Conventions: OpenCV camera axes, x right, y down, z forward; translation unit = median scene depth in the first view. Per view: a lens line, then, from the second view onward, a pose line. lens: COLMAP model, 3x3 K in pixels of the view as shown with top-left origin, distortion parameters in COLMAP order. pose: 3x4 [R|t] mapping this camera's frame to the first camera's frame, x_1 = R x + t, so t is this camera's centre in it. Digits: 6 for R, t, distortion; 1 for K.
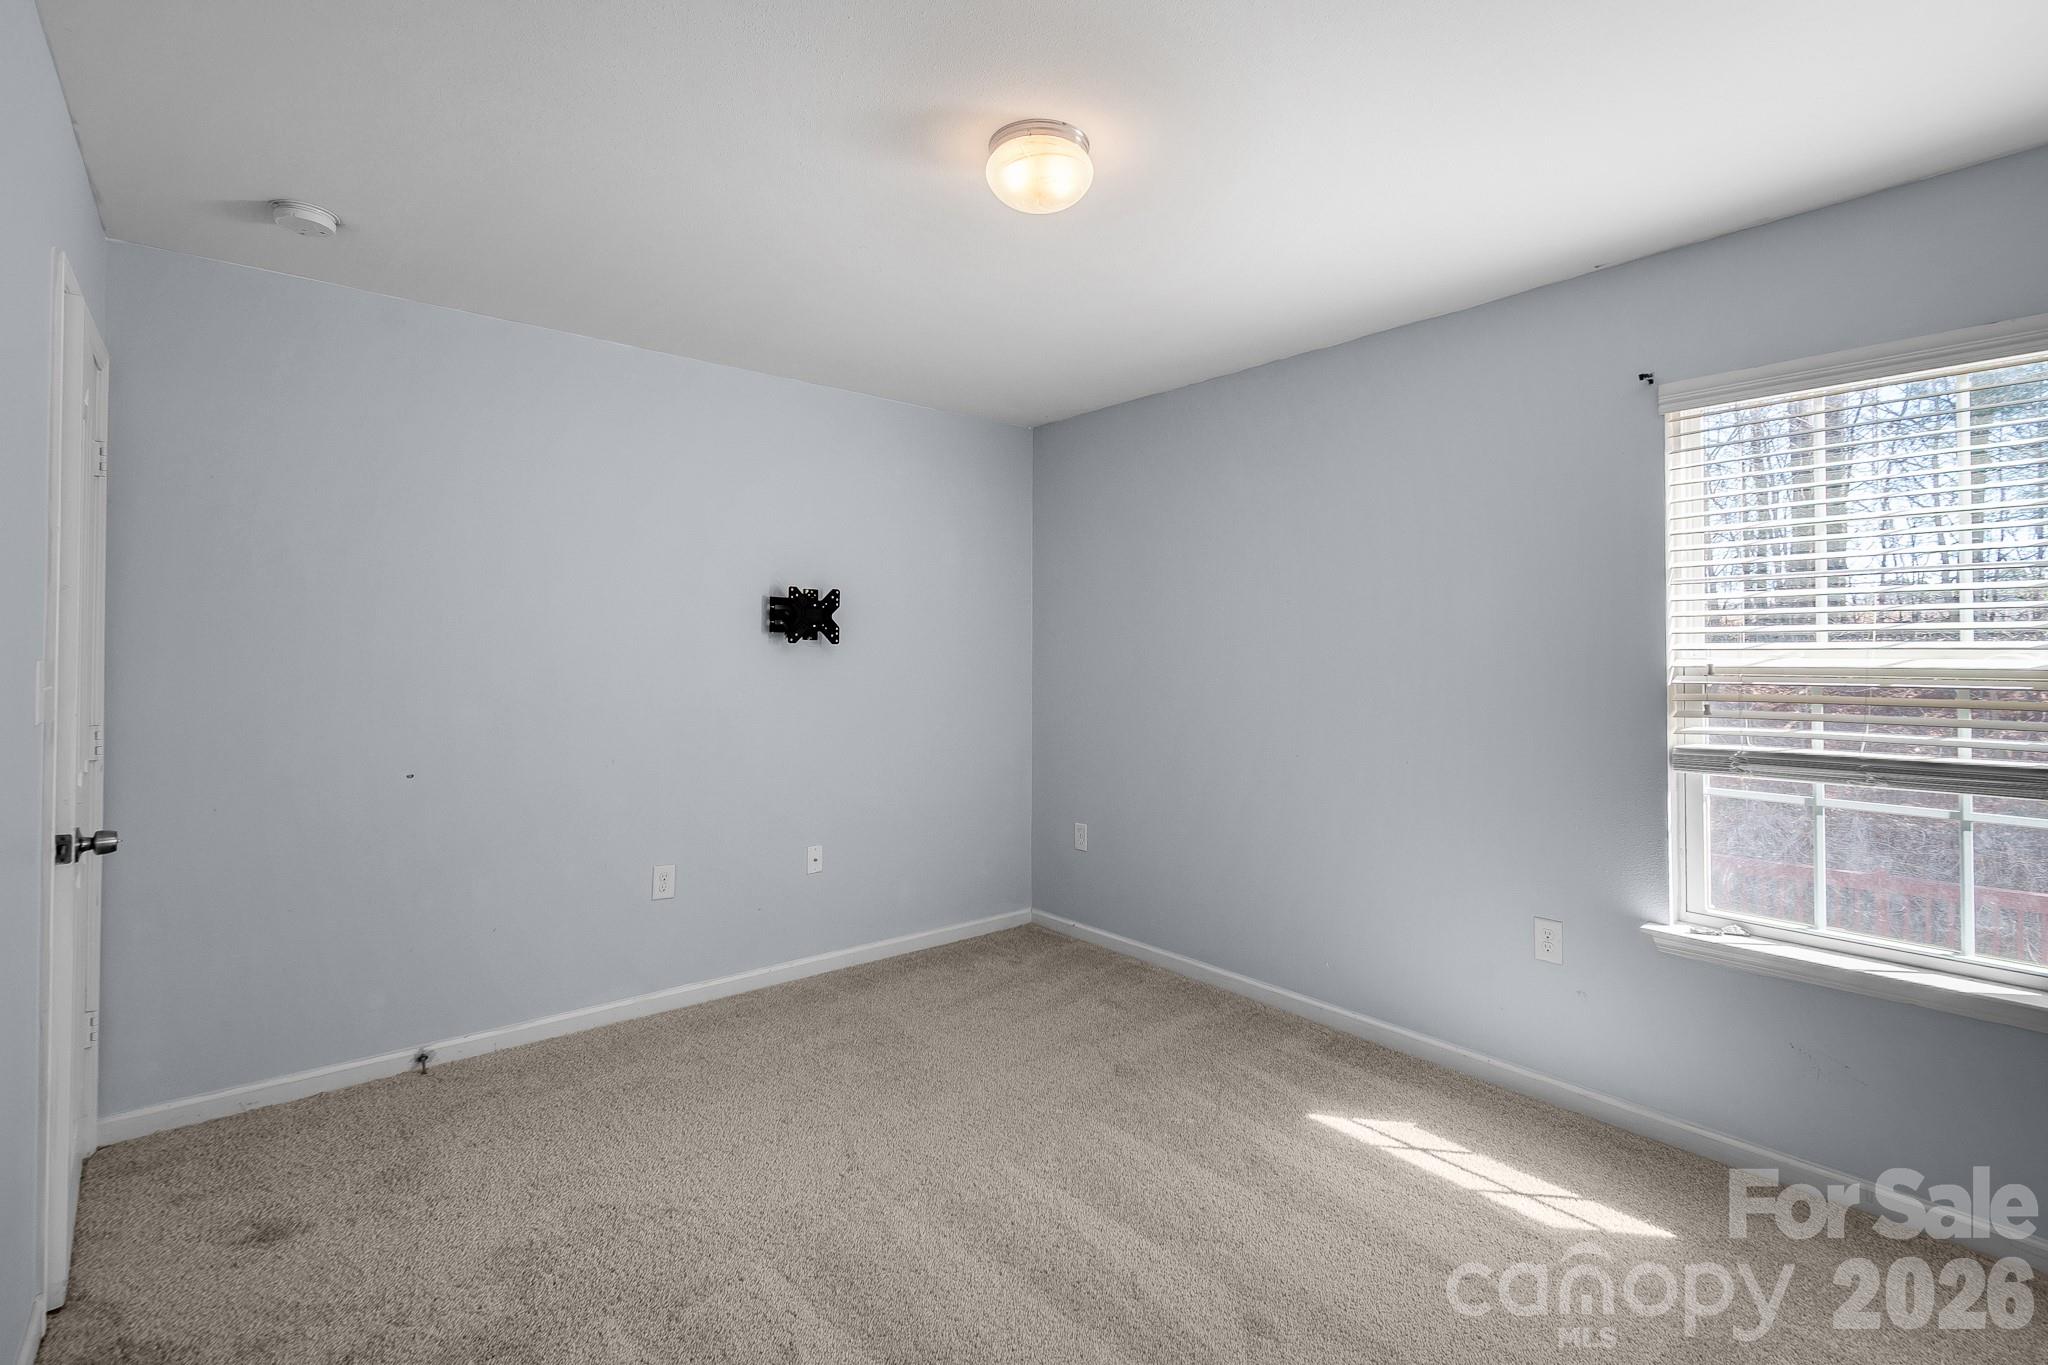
lens RADIAL K [[937.3, 0, 1022.1], [0, 937.3, 640.6], [0, 0, 1]] dist [0.002456, -0.000088]
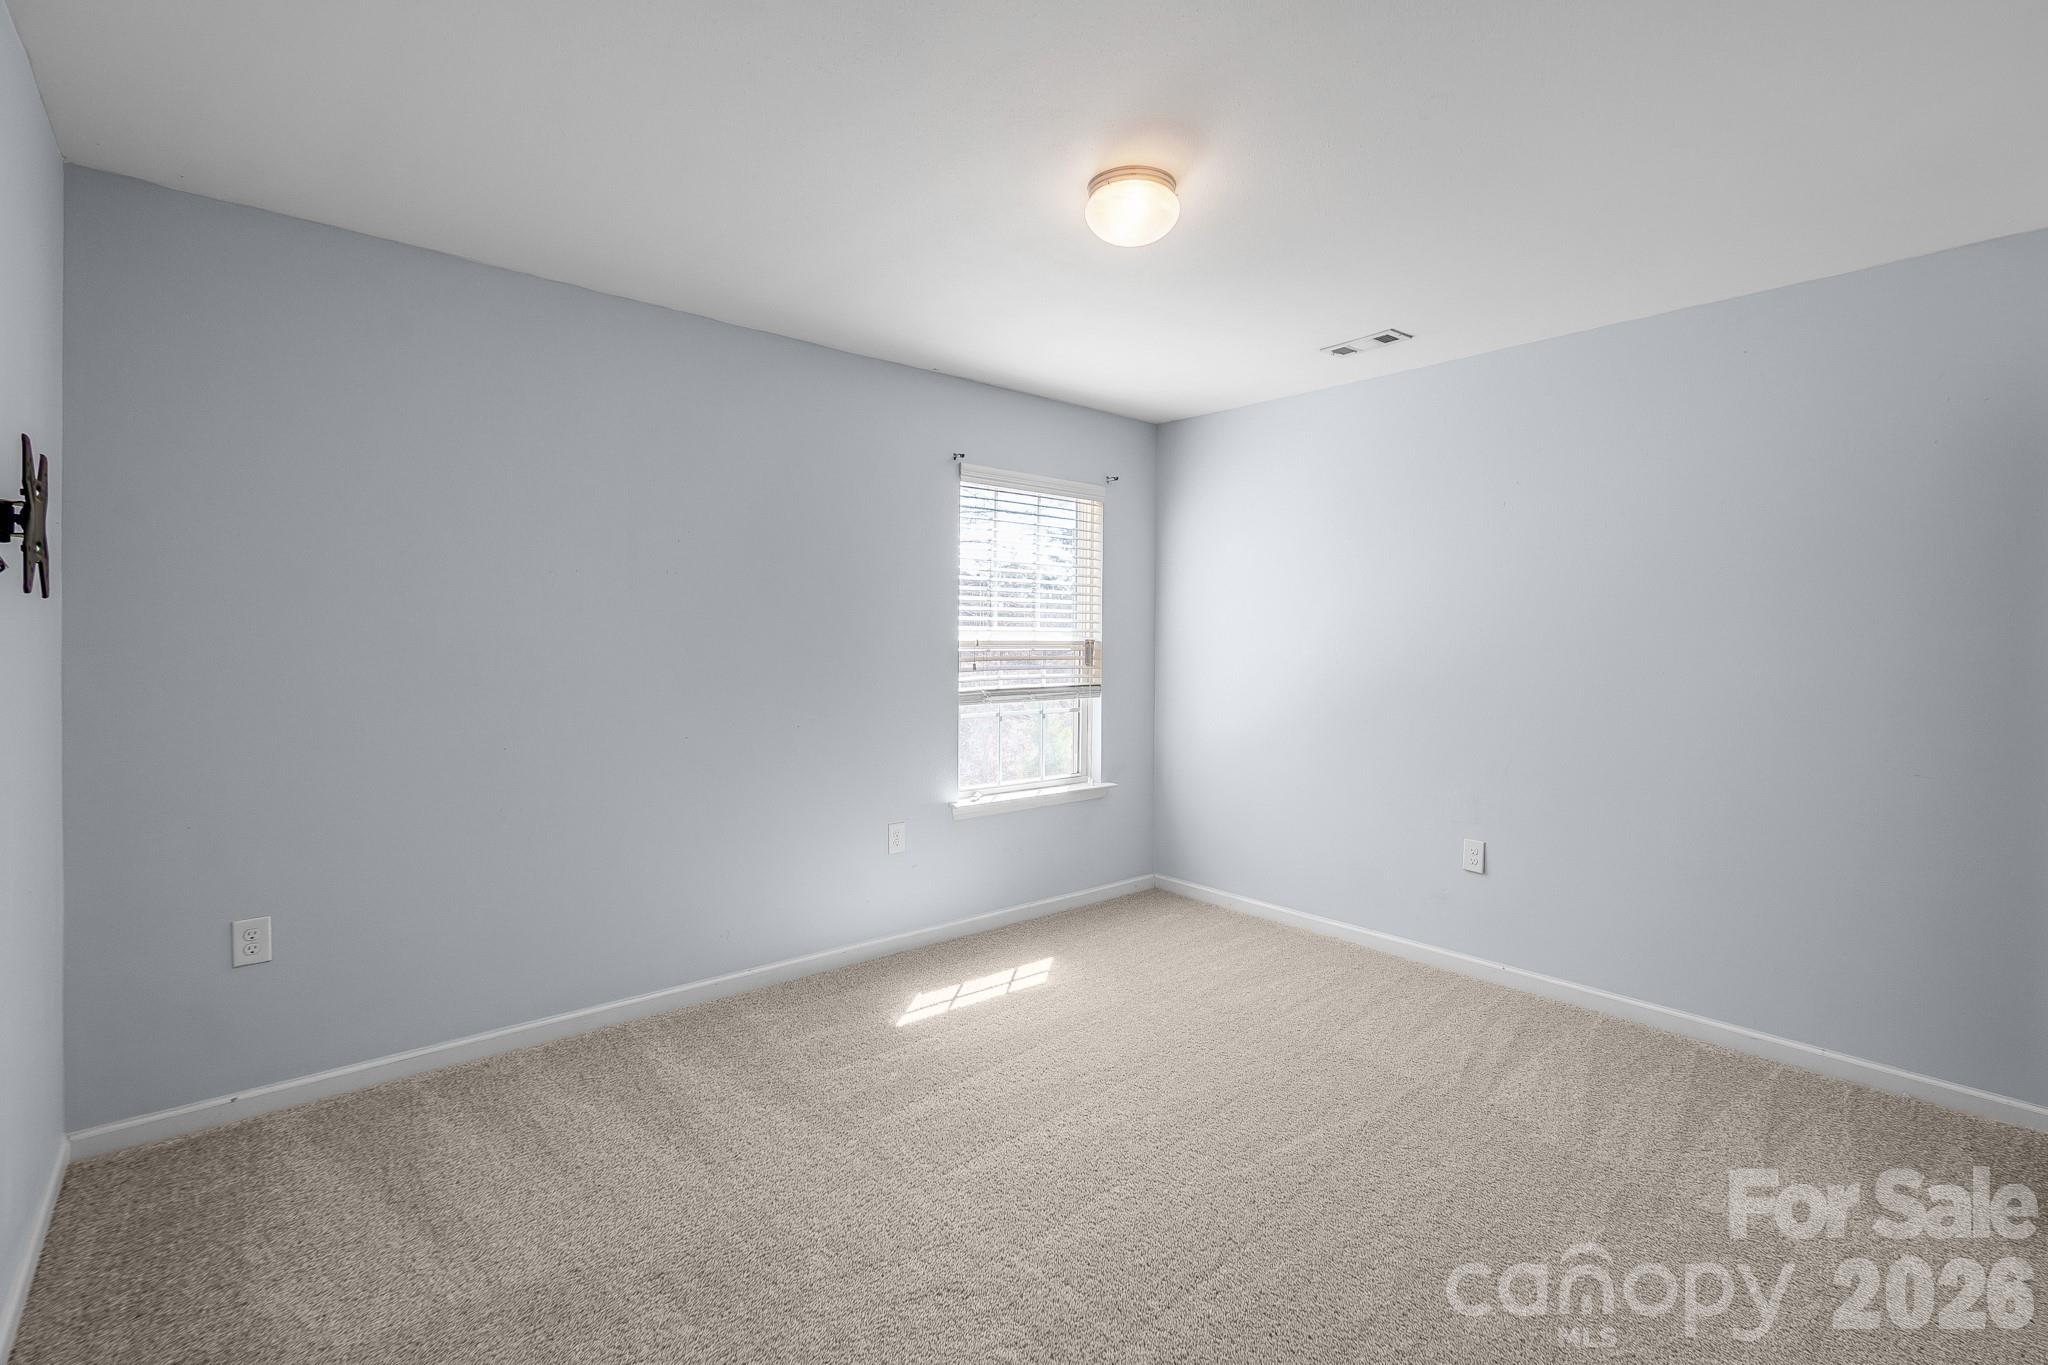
lens RADIAL K [[937.3, 0, 1022.1], [0, 937.3, 640.6], [0, 0, 1]] dist [0.002456, -0.000088]
pose [[-0.019104, -0.006501, 0.999796, -0.962566], [-0.019714, 0.999787, 0.006125, 0.016159], [-0.999623, -0.019593, -0.019228, 0.973723]]
